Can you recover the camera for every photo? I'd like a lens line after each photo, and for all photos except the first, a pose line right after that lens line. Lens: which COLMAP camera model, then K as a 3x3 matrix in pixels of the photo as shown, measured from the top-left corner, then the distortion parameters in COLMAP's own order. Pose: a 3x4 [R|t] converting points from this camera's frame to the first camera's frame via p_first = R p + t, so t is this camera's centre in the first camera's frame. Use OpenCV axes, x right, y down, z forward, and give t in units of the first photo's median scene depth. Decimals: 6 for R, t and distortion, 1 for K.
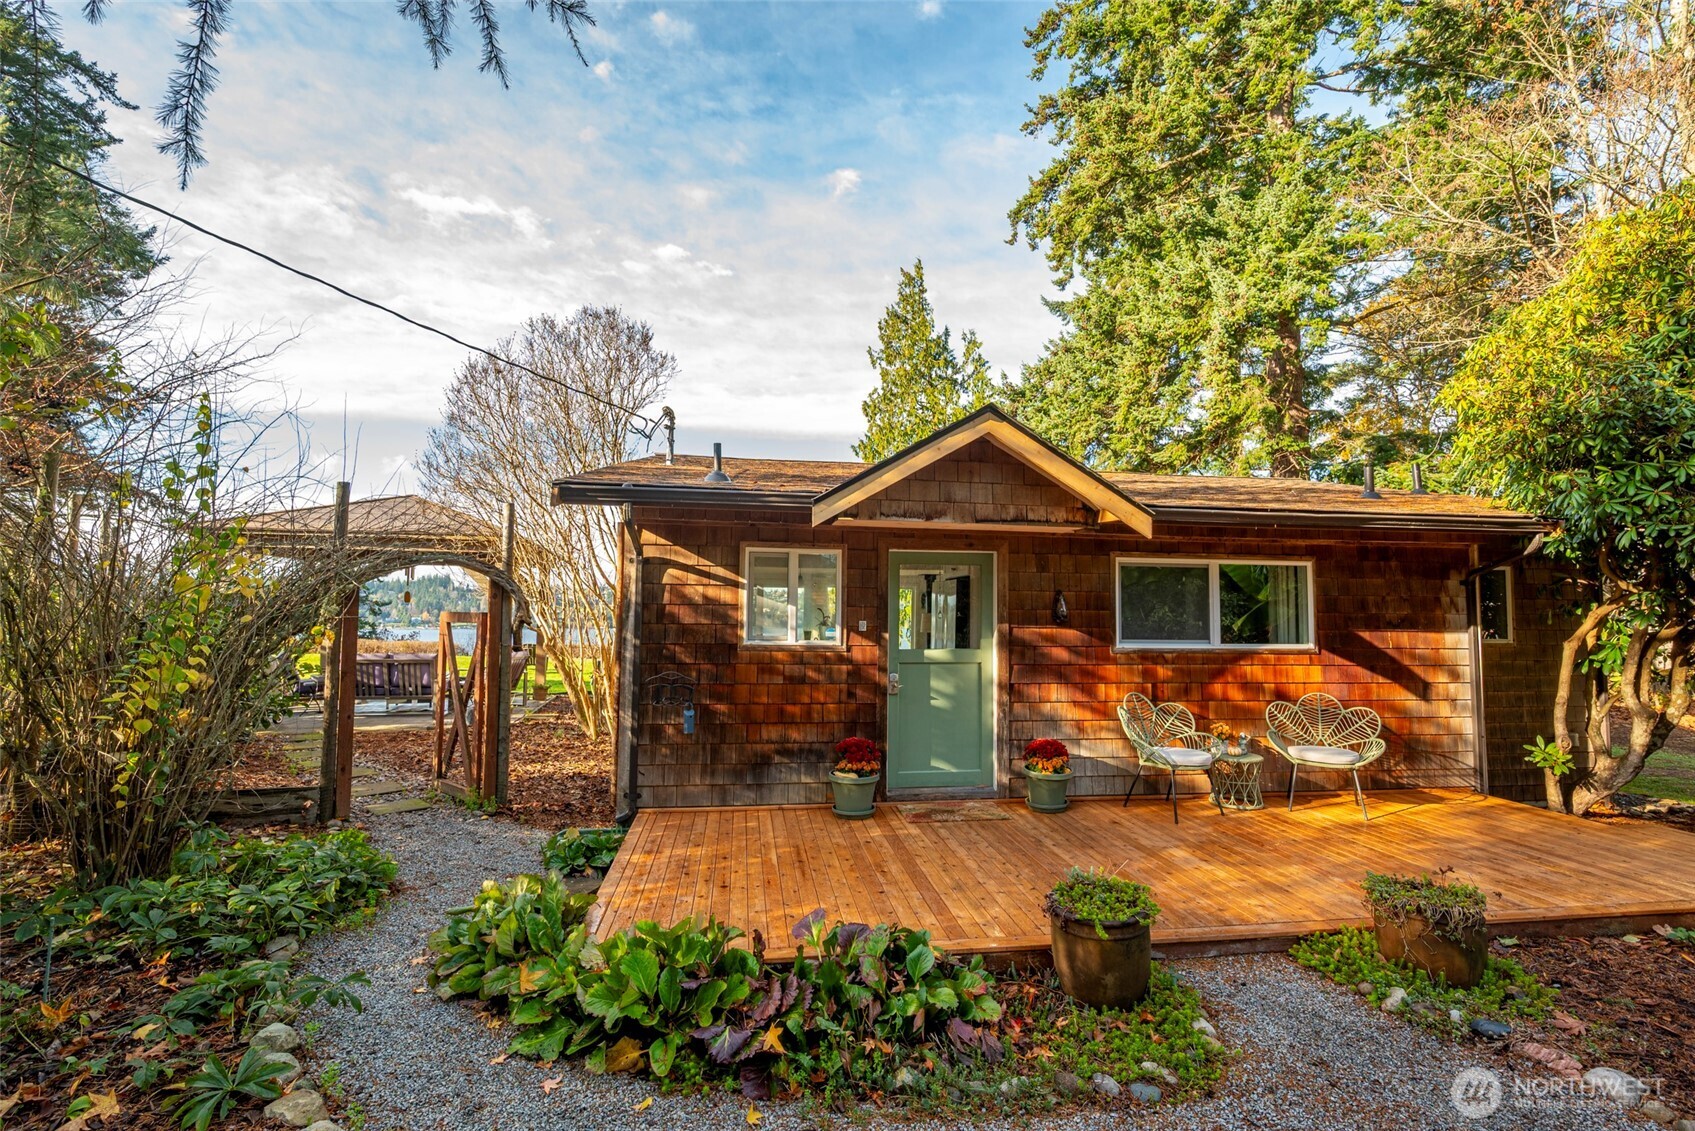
lens RADIAL K [[798.5, 0, 848.0], [0, 798.5, 564.9], [0, 0, 1]] dist [-0.003167, -0.001374]
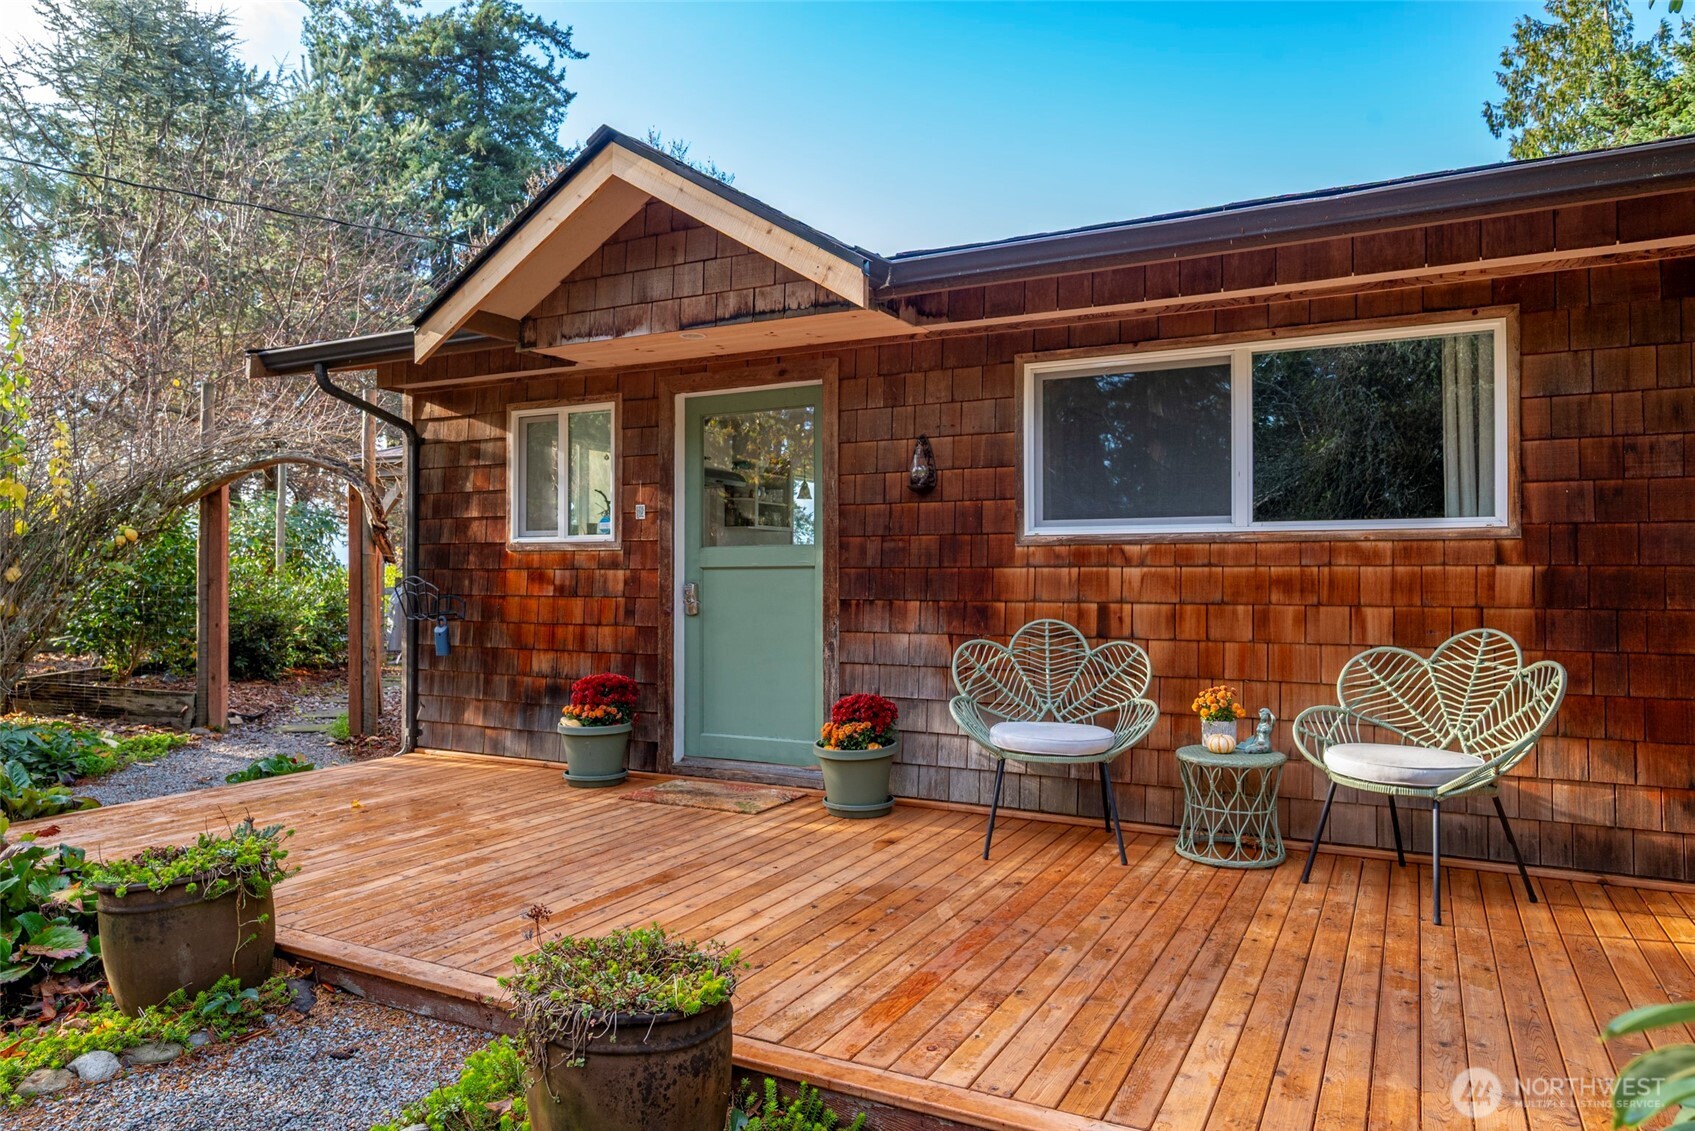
lens RADIAL K [[1086.3, 0, 847.9], [0, 1086.3, 568.4], [0, 0, 1]] dist [-0.005054, -0.001057]
pose [[0.802213, -0.014539, -0.596861, 0.649617], [0.046618, 0.998177, 0.038342, 0.089276], [0.595215, -0.058583, 0.801428, 0.338522]]
